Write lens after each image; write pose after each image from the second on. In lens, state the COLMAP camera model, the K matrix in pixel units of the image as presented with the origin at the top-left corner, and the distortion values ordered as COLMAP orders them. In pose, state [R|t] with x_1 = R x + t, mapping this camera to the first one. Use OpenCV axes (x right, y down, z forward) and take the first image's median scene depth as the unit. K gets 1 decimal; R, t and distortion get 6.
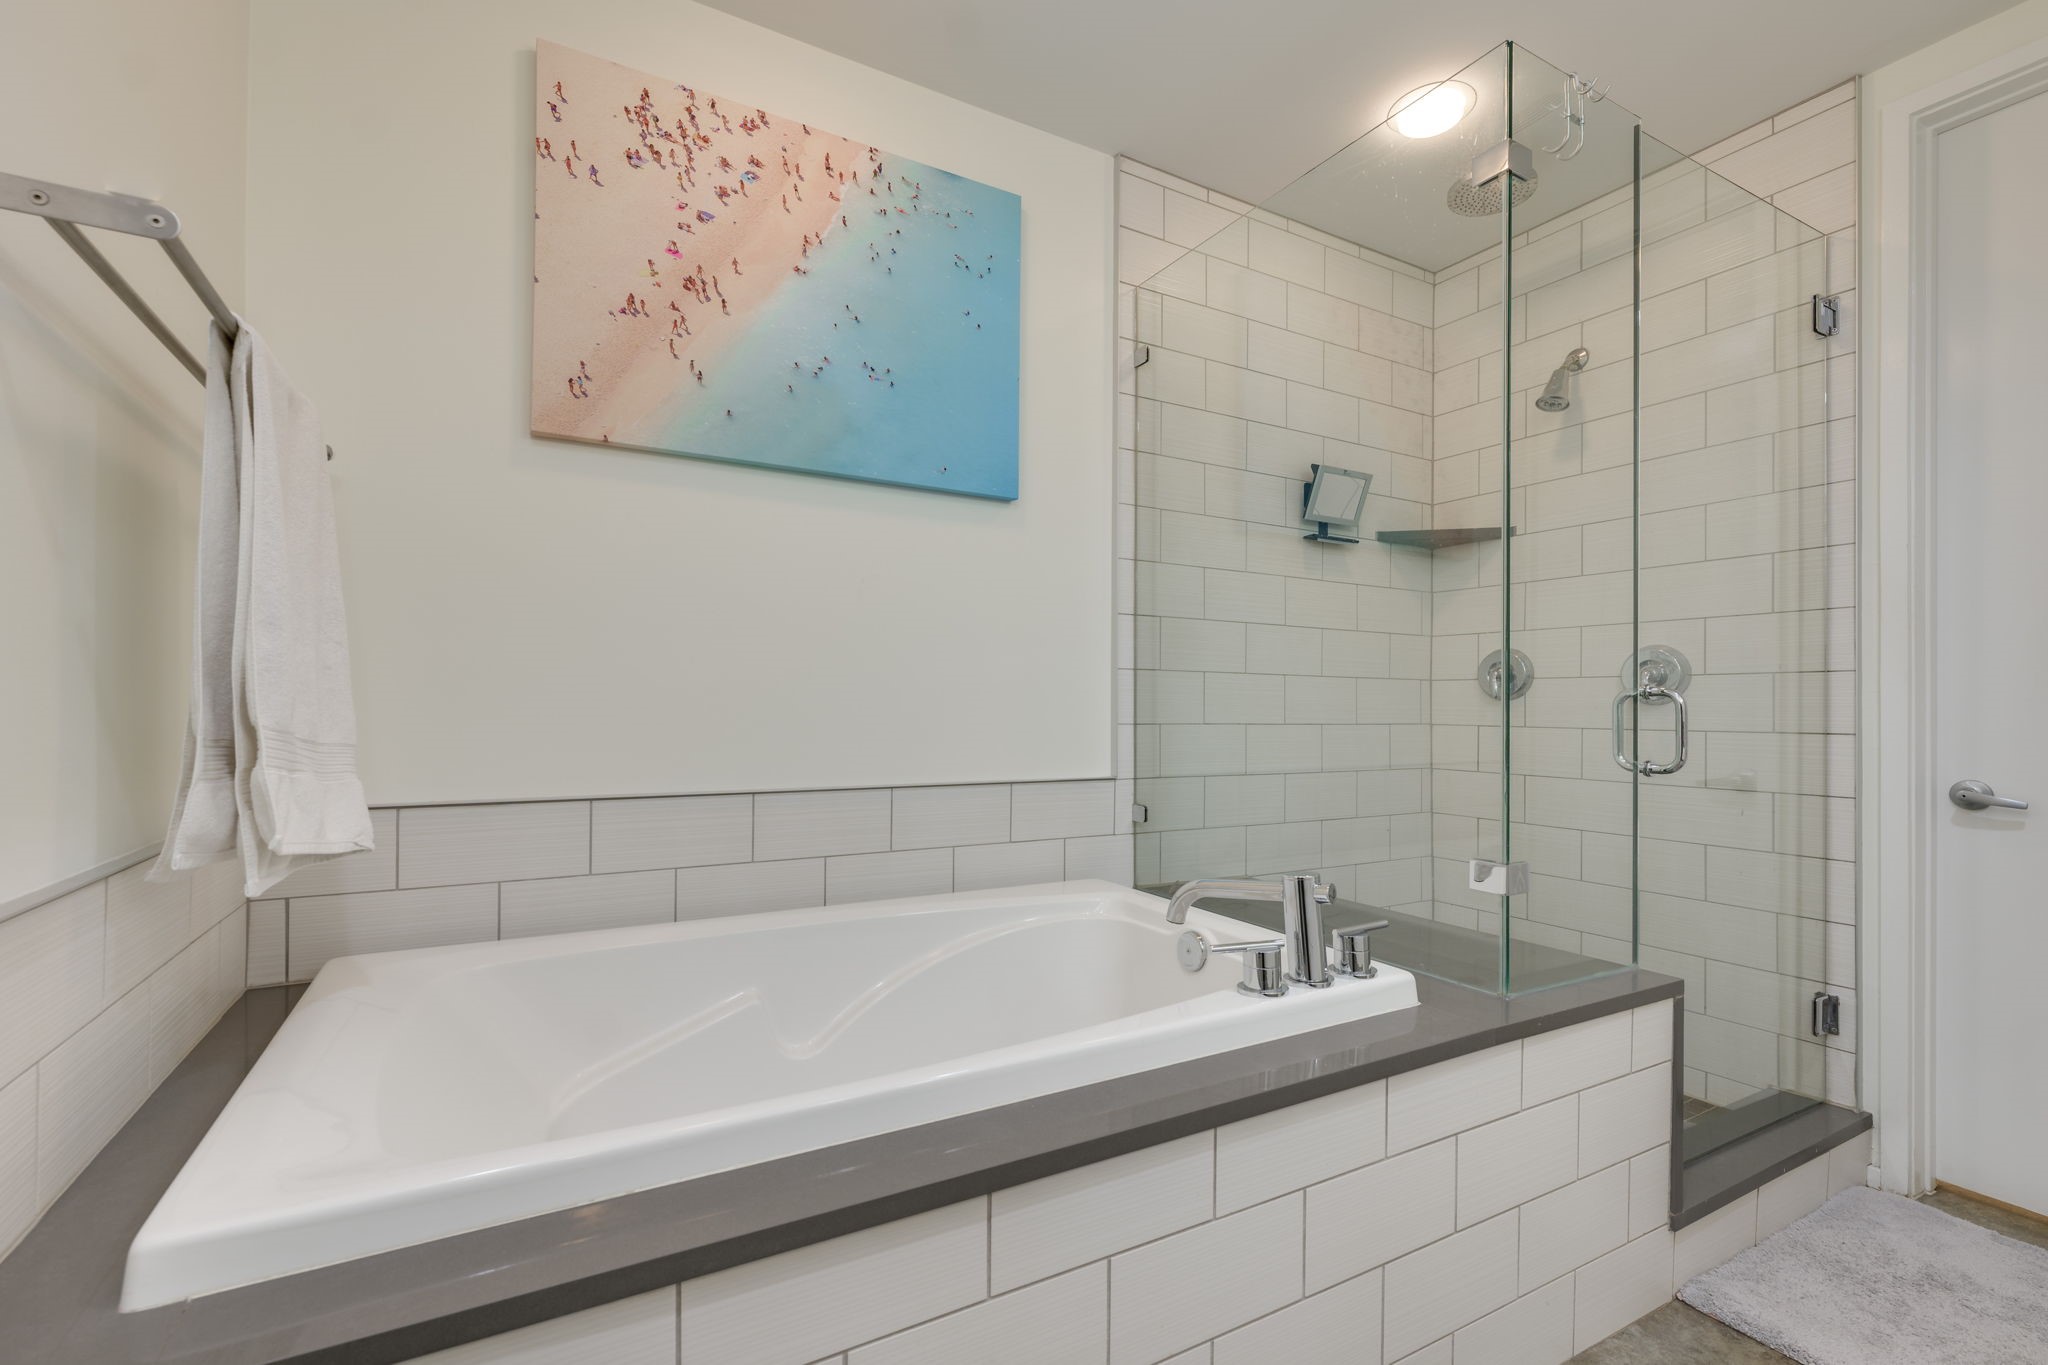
lens RADIAL K [[884.3, 0, 1021.4], [0, 884.3, 697.3], [0, 0, 1]] dist [0.008966, -0.000196]
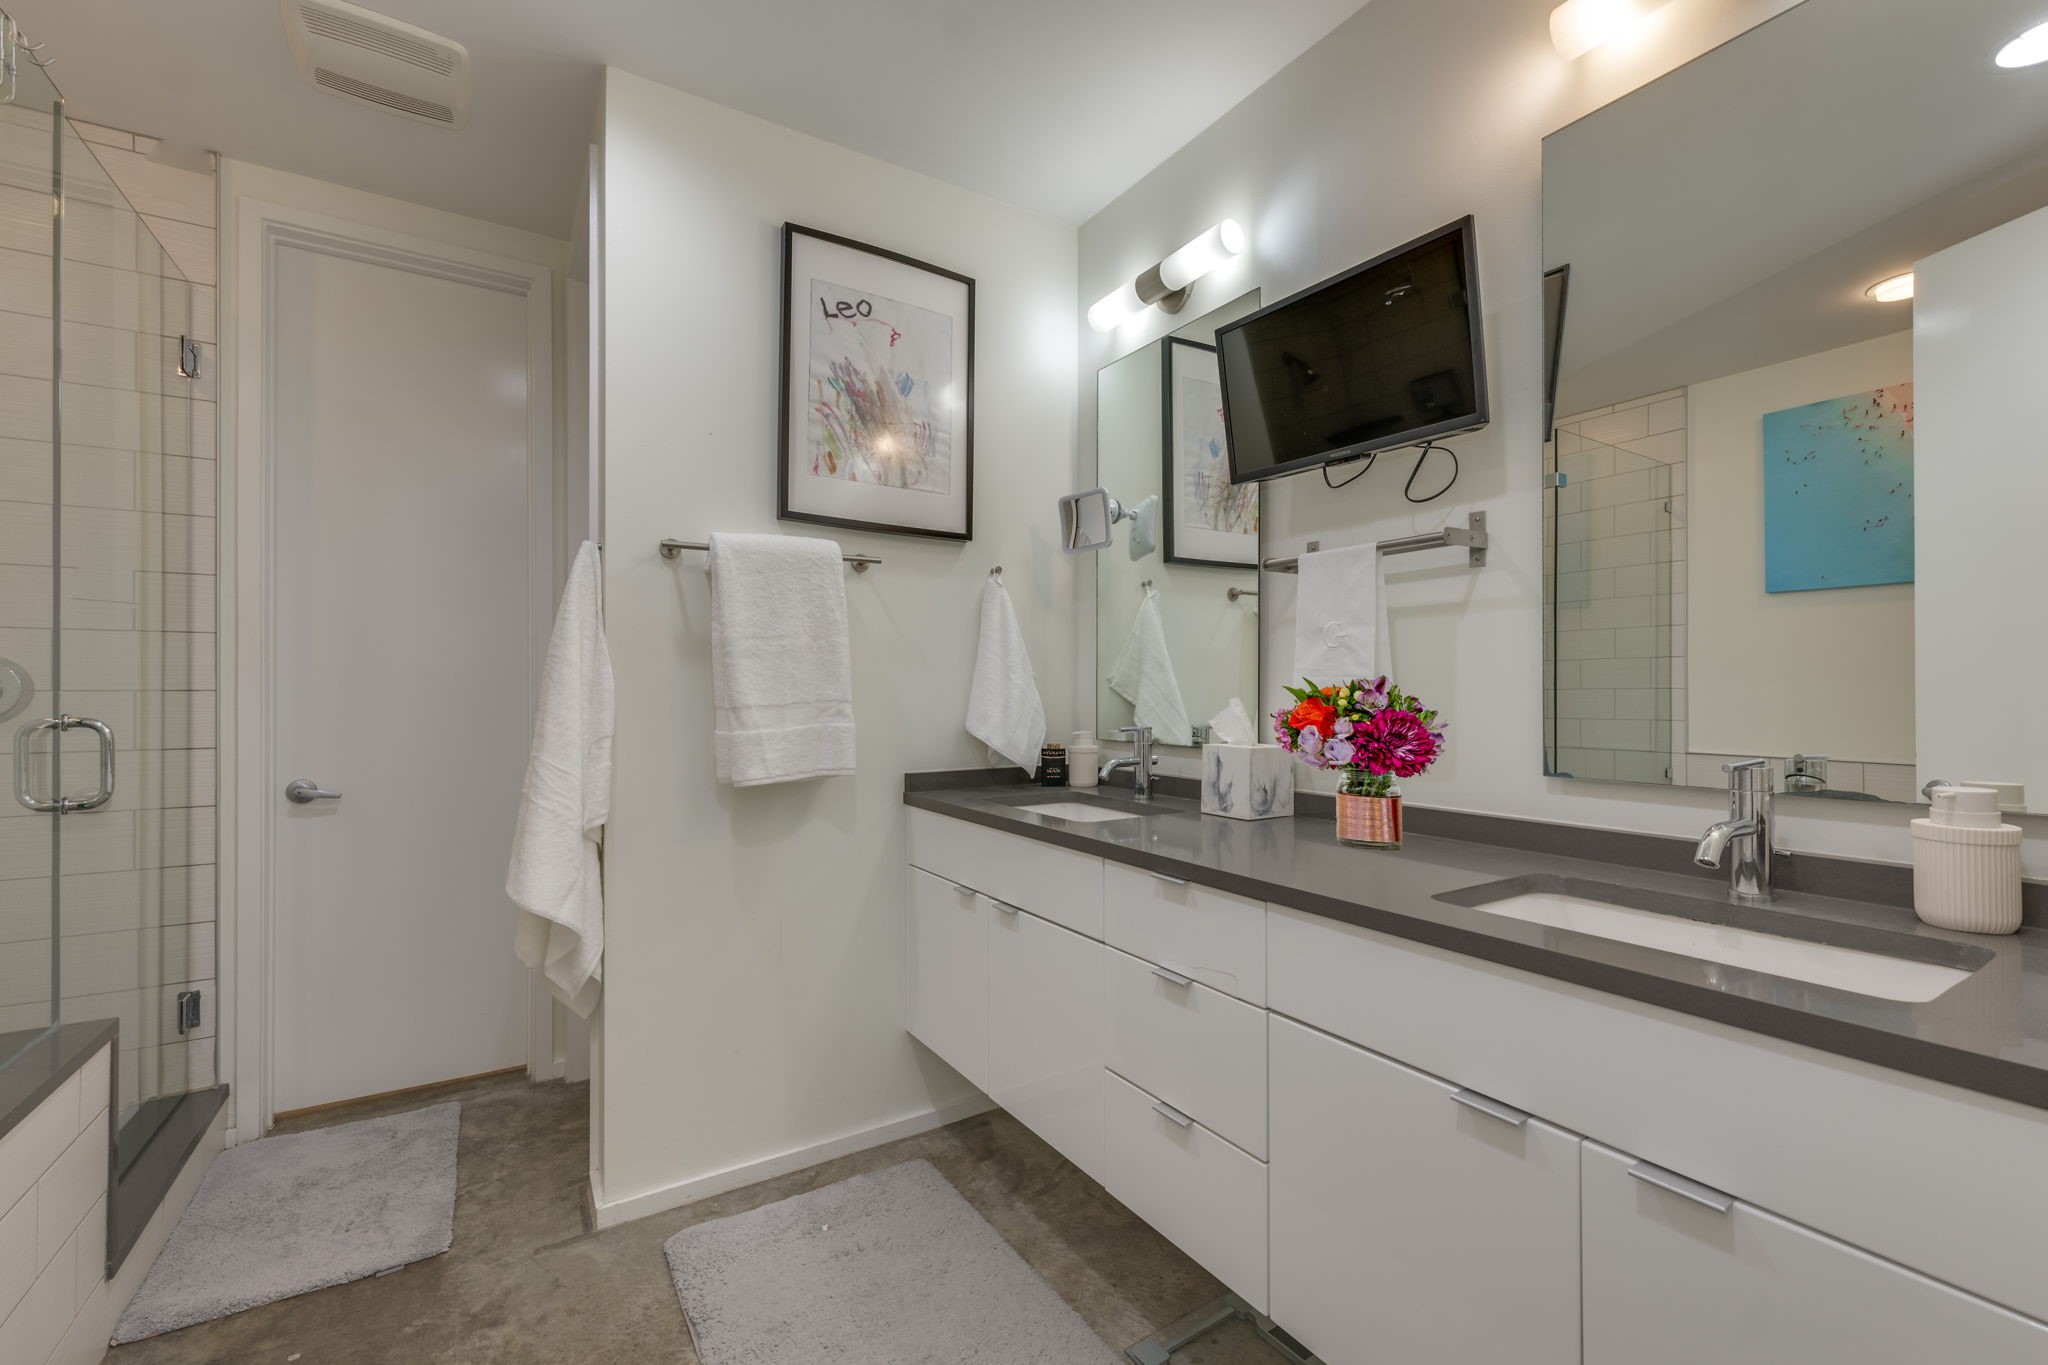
lens RADIAL K [[884.3, 0, 1027.3], [0, 884.3, 688.3], [0, 0, 1]] dist [0.008966, -0.000196]
pose [[-0.026757, 0.002777, 0.999638, -0.203757], [-0.007535, 0.999967, -0.002980, -0.037945], [-0.999614, -0.007612, -0.026735, 0.022638]]
